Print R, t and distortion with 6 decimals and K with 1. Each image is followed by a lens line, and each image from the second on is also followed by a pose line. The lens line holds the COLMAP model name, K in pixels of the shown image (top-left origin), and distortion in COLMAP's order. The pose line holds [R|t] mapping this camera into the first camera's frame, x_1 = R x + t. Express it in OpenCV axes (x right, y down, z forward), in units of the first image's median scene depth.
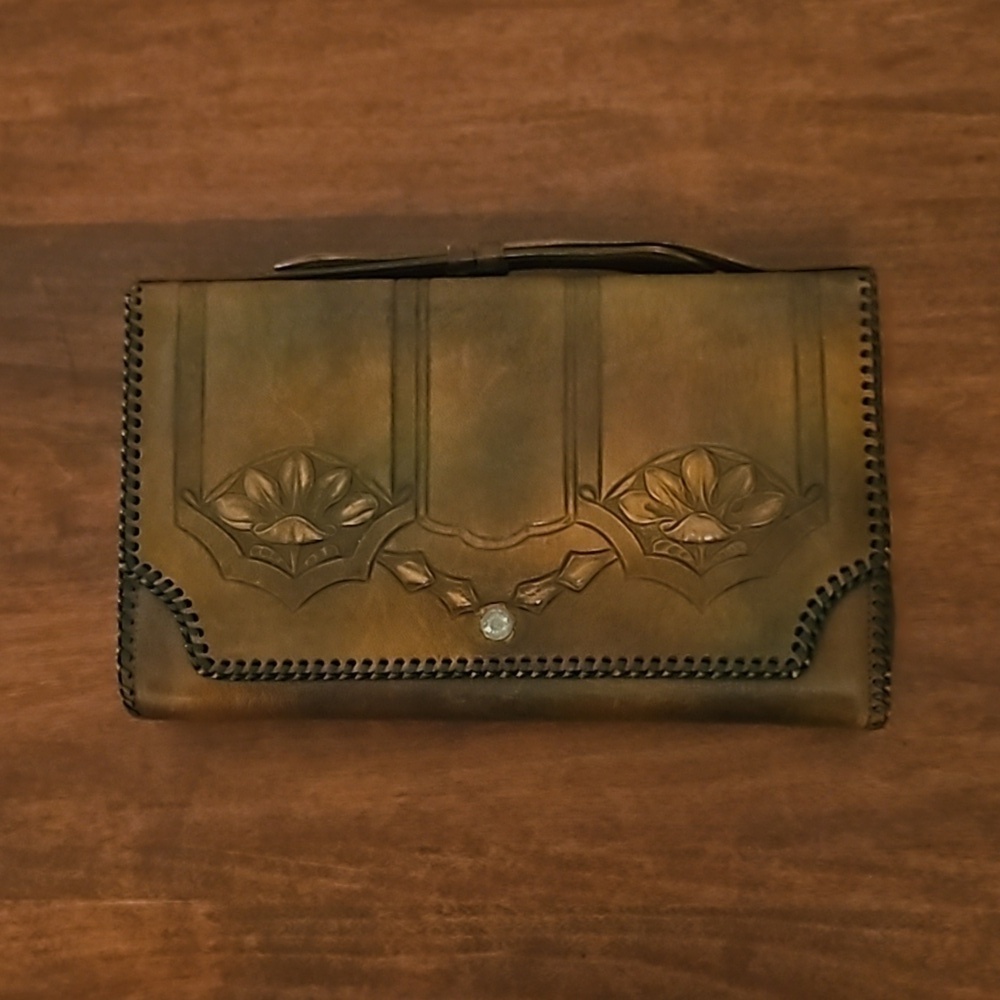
lens RADIAL K [[1484.8, 0, 455.5], [0, 1484.8, 538.4], [0, 0, 1]] dist [0.051671, 0.000000]
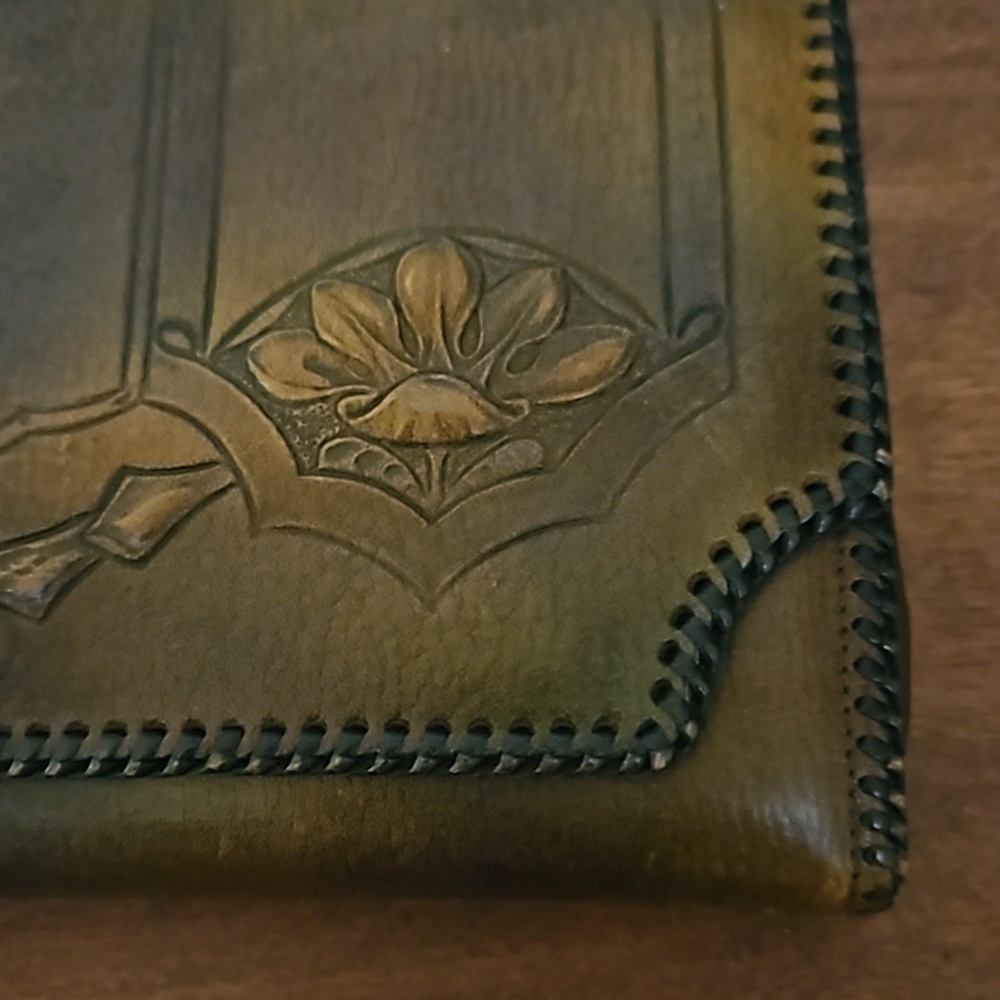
lens RADIAL K [[1484.8, 0, 483.3], [0, 1484.8, 529.8], [0, 0, 1]] dist [0.051671, 0.000000]
pose [[0.999944, 0.005280, 0.009207, 0.174200], [-0.003655, 0.985724, -0.168332, 0.095445], [-0.009965, 0.168289, 0.985687, 0.593632]]
